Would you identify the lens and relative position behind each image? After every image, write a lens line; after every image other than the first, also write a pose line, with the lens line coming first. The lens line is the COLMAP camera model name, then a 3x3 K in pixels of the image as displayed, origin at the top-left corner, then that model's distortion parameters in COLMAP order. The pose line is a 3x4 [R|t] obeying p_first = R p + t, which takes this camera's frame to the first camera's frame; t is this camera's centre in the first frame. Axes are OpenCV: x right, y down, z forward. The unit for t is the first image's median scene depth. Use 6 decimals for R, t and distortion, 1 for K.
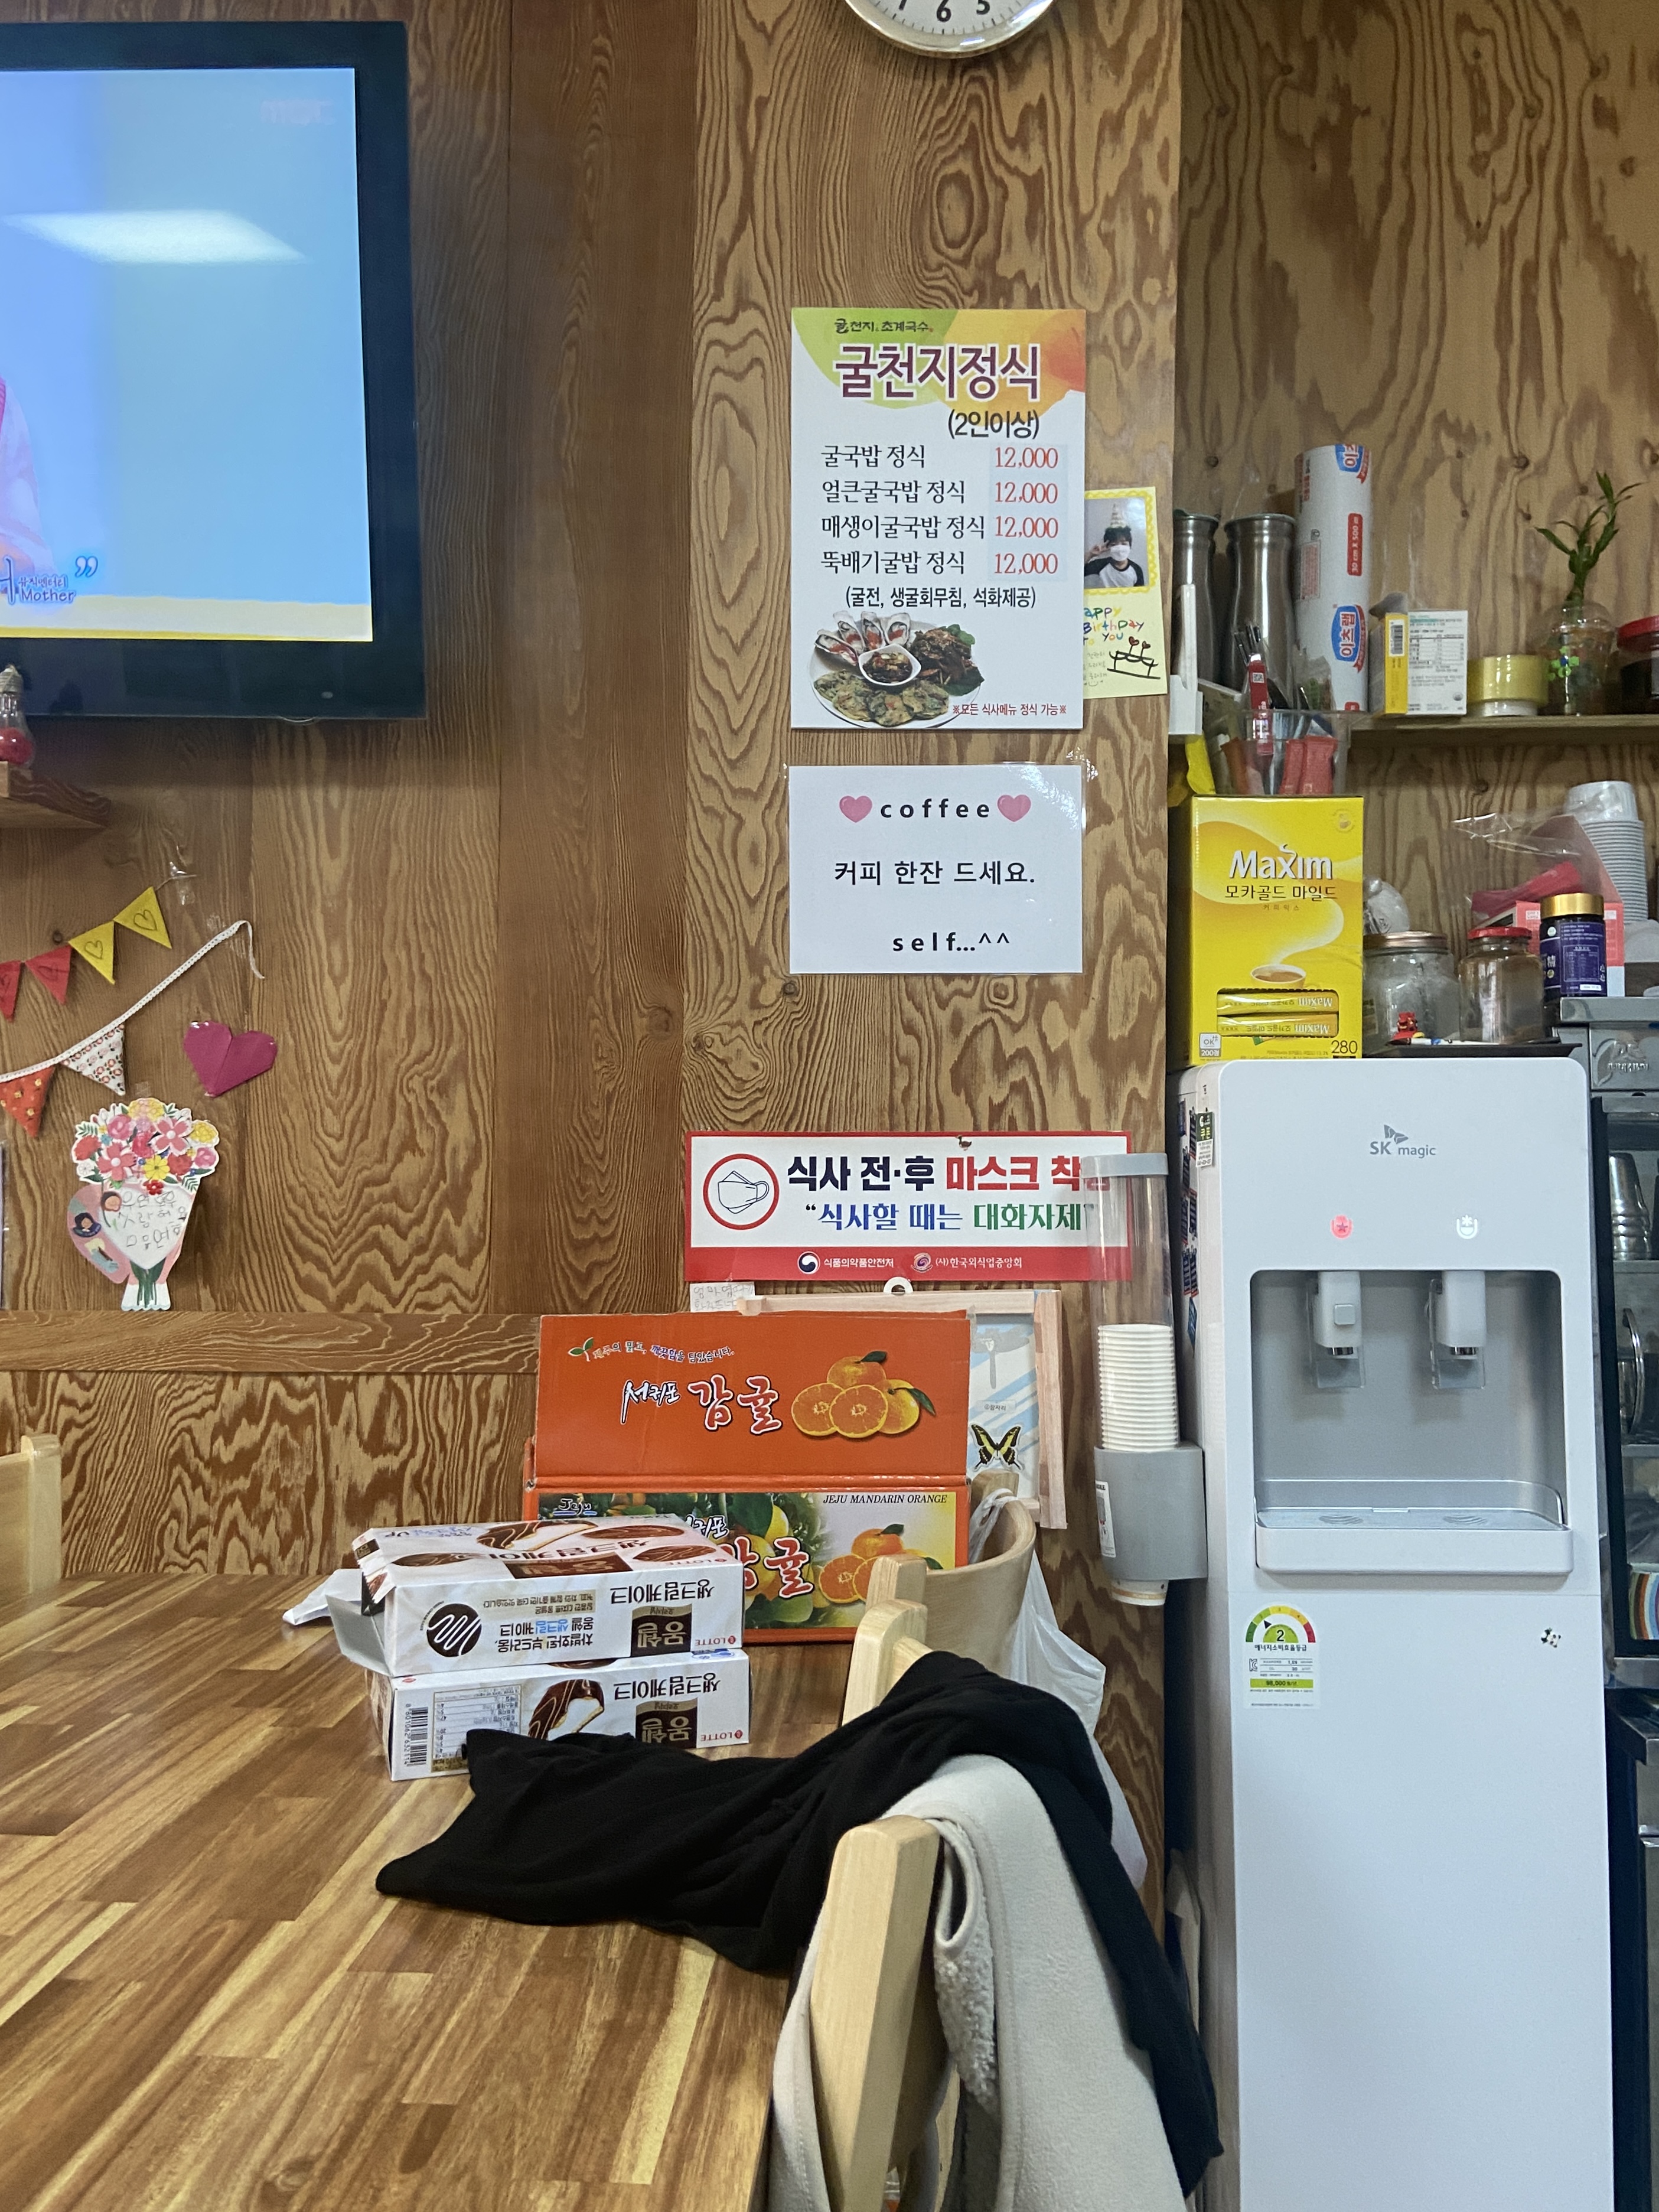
lens RADIAL K [[1704.2, 0, 829.5], [0, 1704.2, 1106.0], [0, 0, 1]] dist [0.112250, -0.143003]
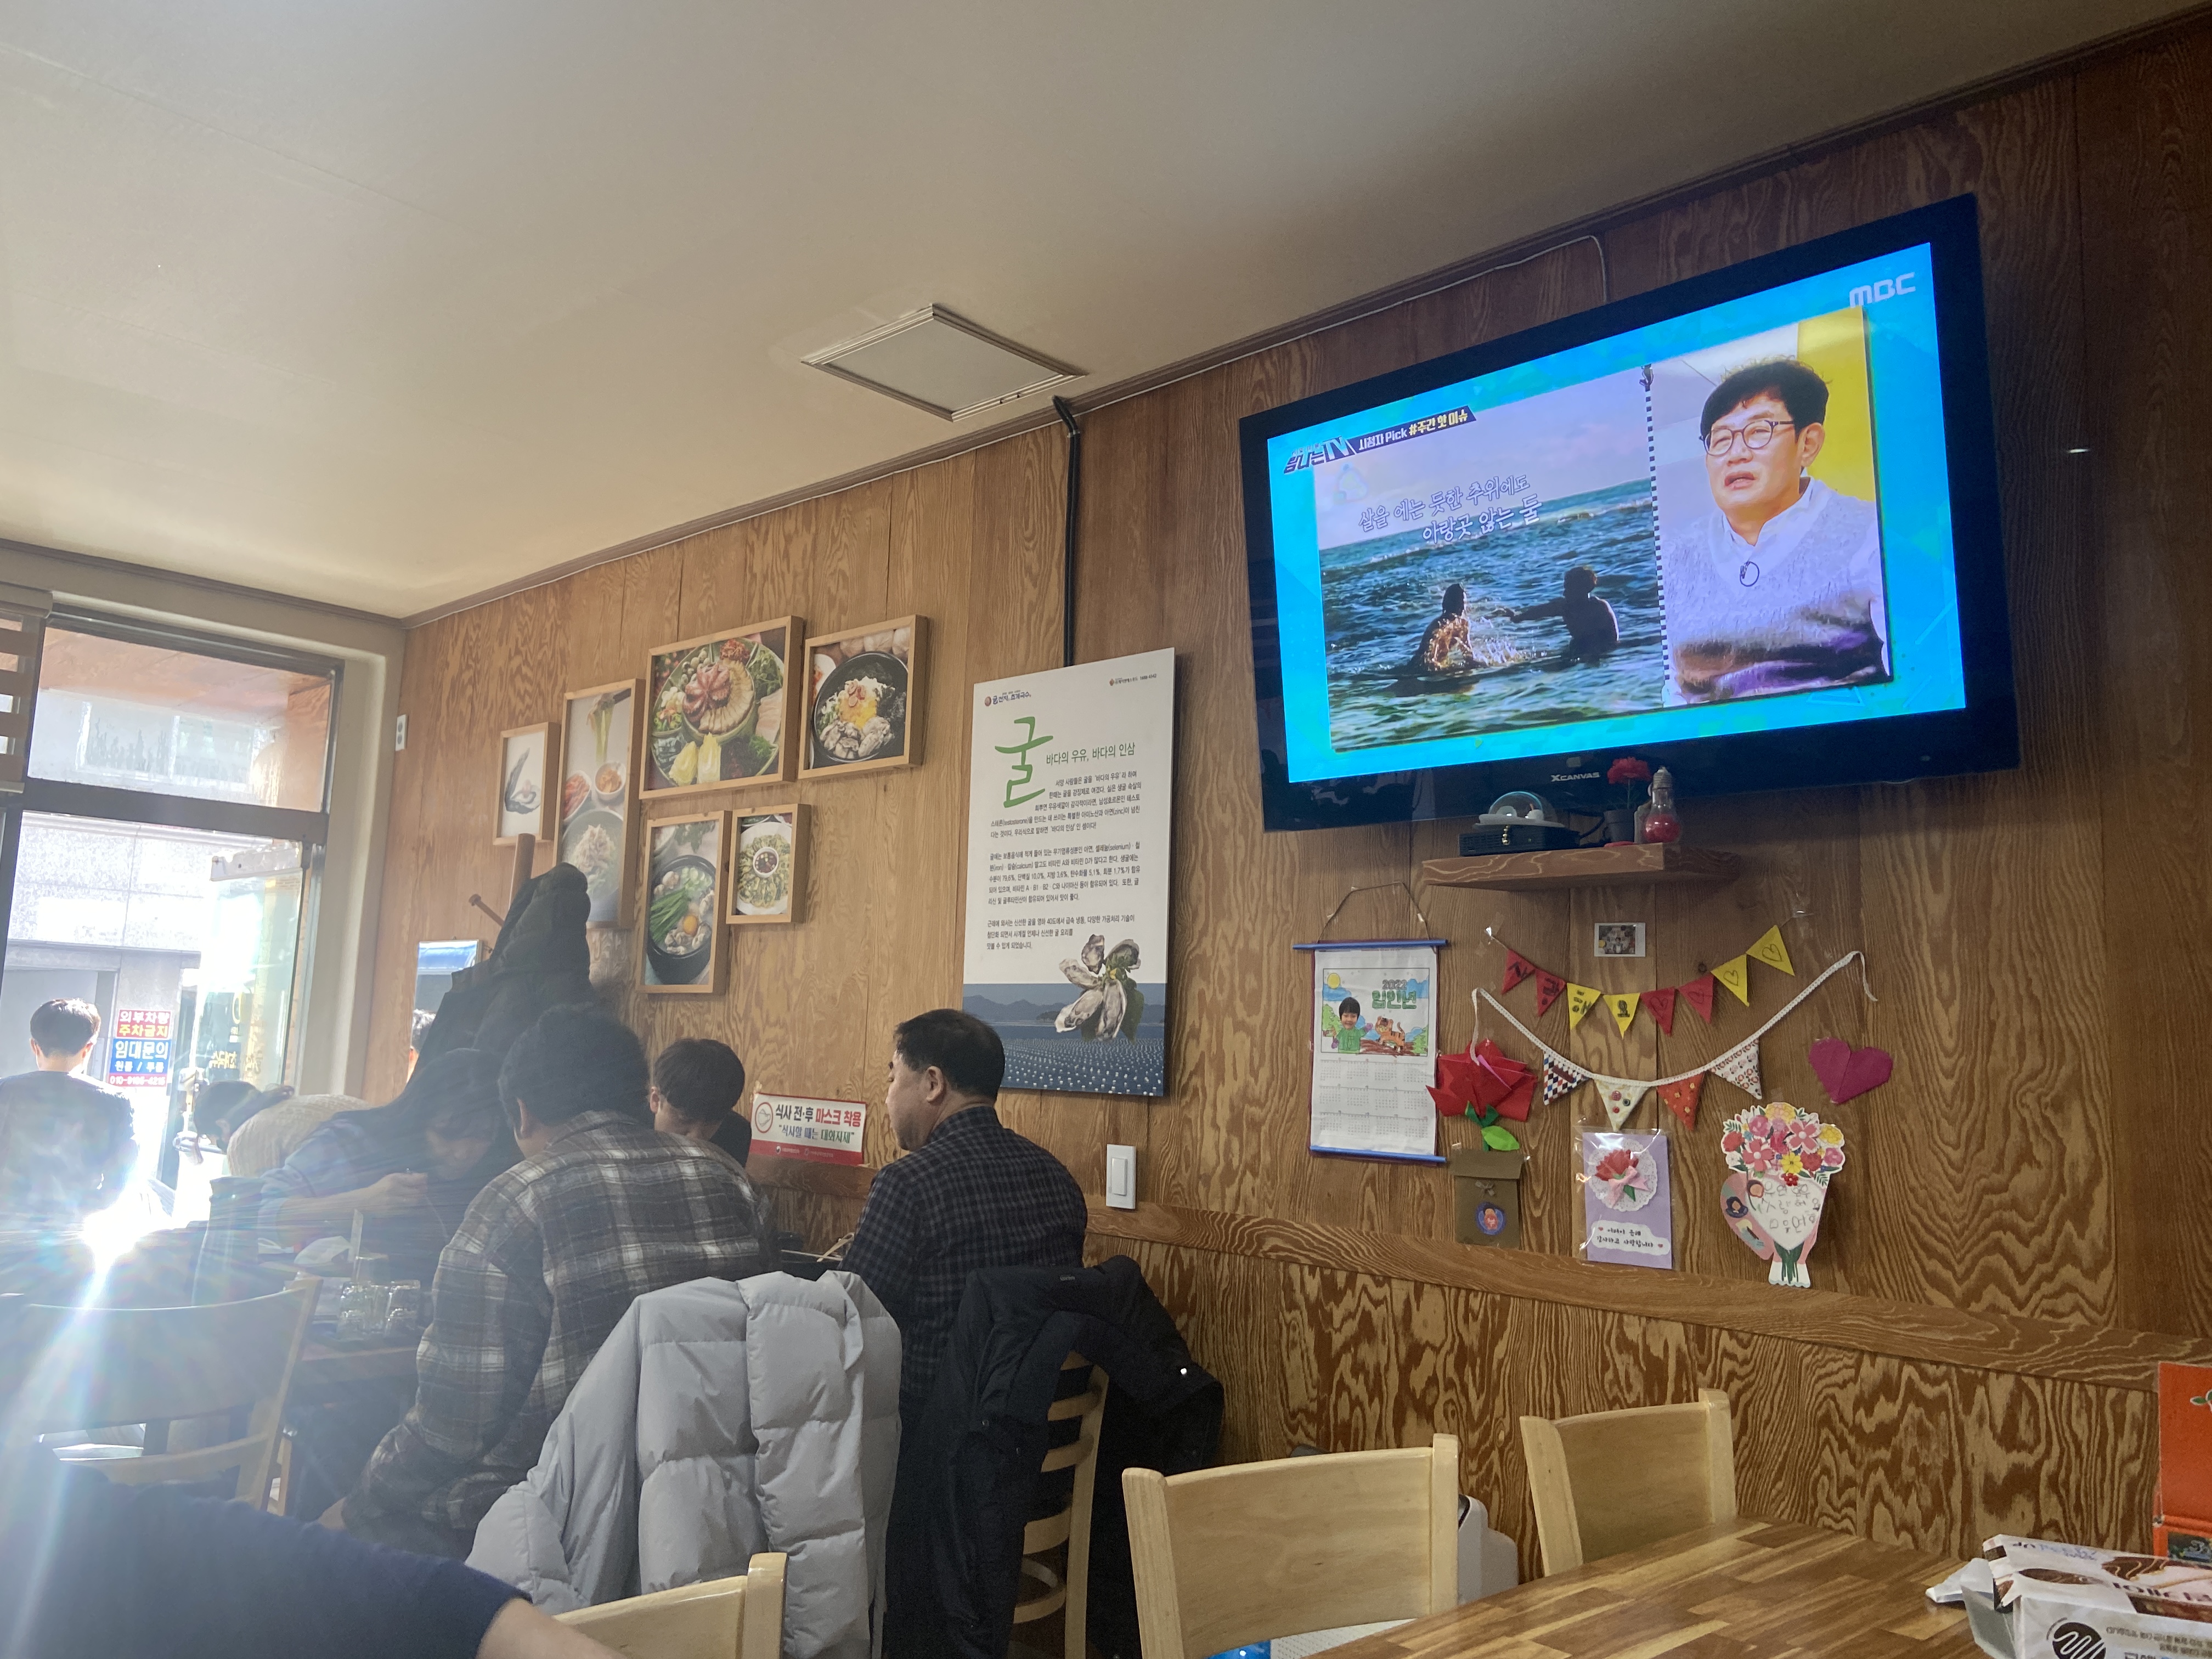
lens RADIAL K [[1704.3, 0, 1114.5], [0, 1704.3, 827.1], [0, 0, 1]] dist [0.112250, -0.143003]
pose [[0.742781, -0.066707, -0.666203, 0.070545], [0.006629, 0.995708, -0.092308, -0.086616], [0.669502, 0.064148, 0.740035, -0.200791]]
